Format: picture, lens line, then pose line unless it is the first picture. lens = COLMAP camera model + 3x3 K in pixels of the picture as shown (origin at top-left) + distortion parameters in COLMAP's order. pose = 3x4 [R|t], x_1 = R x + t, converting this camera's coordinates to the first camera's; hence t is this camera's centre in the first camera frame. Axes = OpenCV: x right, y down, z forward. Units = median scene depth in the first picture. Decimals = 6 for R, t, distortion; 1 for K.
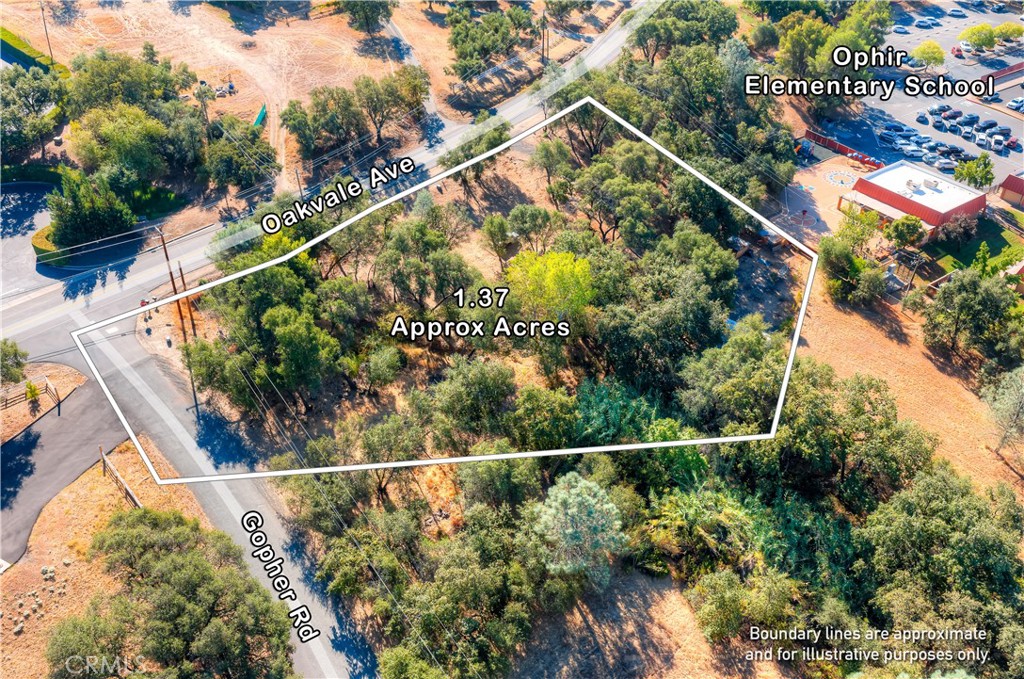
lens RADIAL K [[930.5, 0, 511.3], [0, 930.5, 339.6], [0, 0, 1]] dist [0.027248, -0.011423]
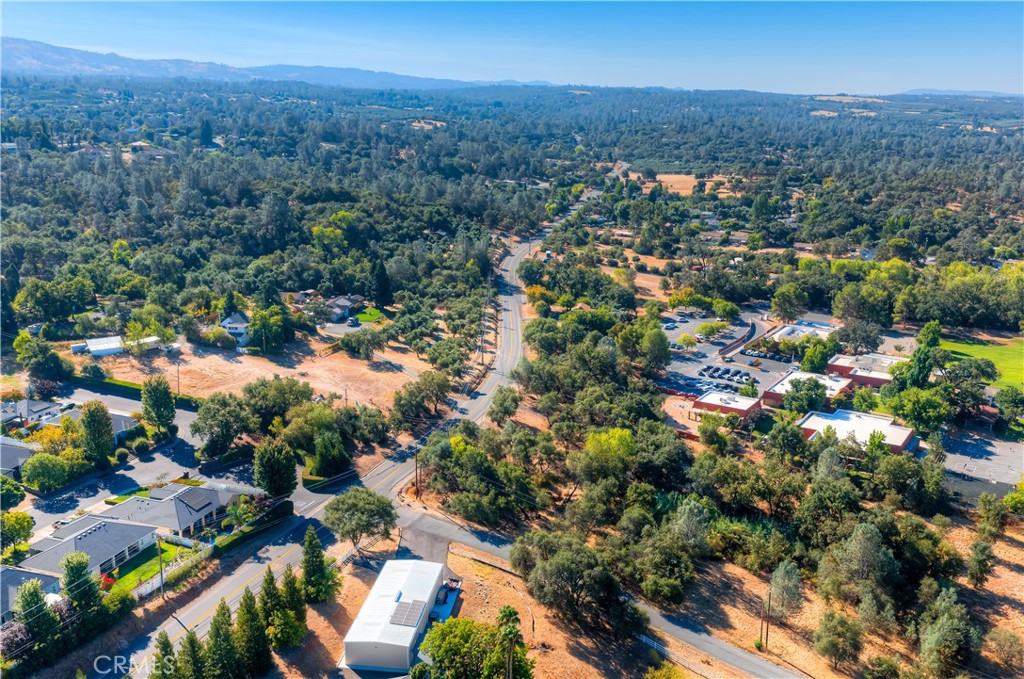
lens RADIAL K [[930.5, 0, 512.1], [0, 930.5, 339.4], [0, 0, 1]] dist [0.027248, -0.011423]
pose [[0.936535, -0.100356, 0.335902, -0.451050], [0.216182, 0.919611, -0.327994, 0.189861], [-0.275984, 0.379794, 0.882944, -0.423496]]
